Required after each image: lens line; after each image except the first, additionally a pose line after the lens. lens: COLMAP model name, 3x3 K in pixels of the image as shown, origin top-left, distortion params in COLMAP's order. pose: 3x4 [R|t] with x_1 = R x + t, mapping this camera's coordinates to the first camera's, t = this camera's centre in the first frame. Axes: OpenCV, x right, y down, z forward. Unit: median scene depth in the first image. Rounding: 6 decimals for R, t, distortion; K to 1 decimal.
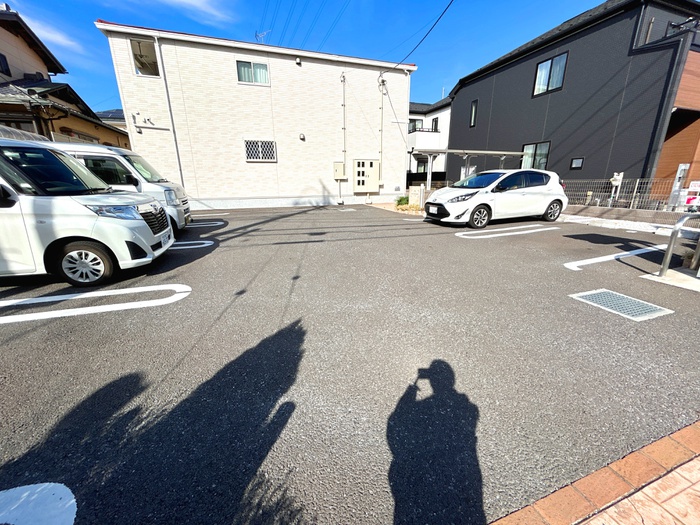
lens RADIAL K [[281.3, 0, 348.8], [0, 281.3, 260.7], [0, 0, 1]] dist [0.001087, 0.000178]
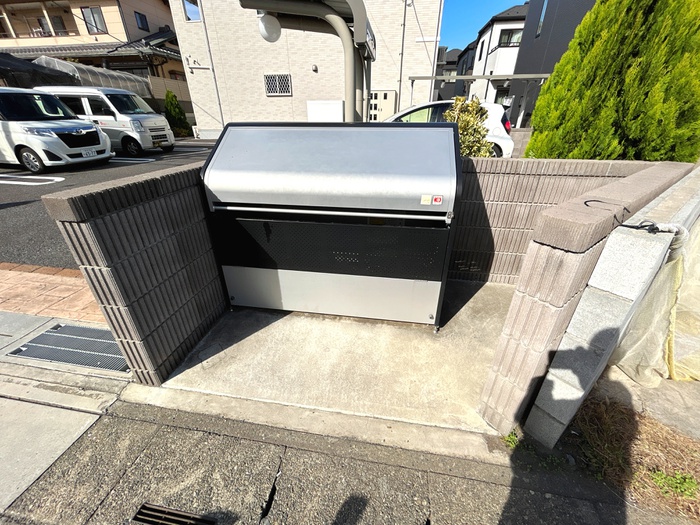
lens RADIAL K [[281.3, 0, 351.3], [0, 281.3, 260.6], [0, 0, 1]] dist [0.001087, 0.000178]
pose [[0.885676, 0.219322, -0.409238, 0.975210], [-0.134390, 0.964766, 0.226198, -0.030671], [0.444429, -0.145341, 0.883945, 0.109932]]
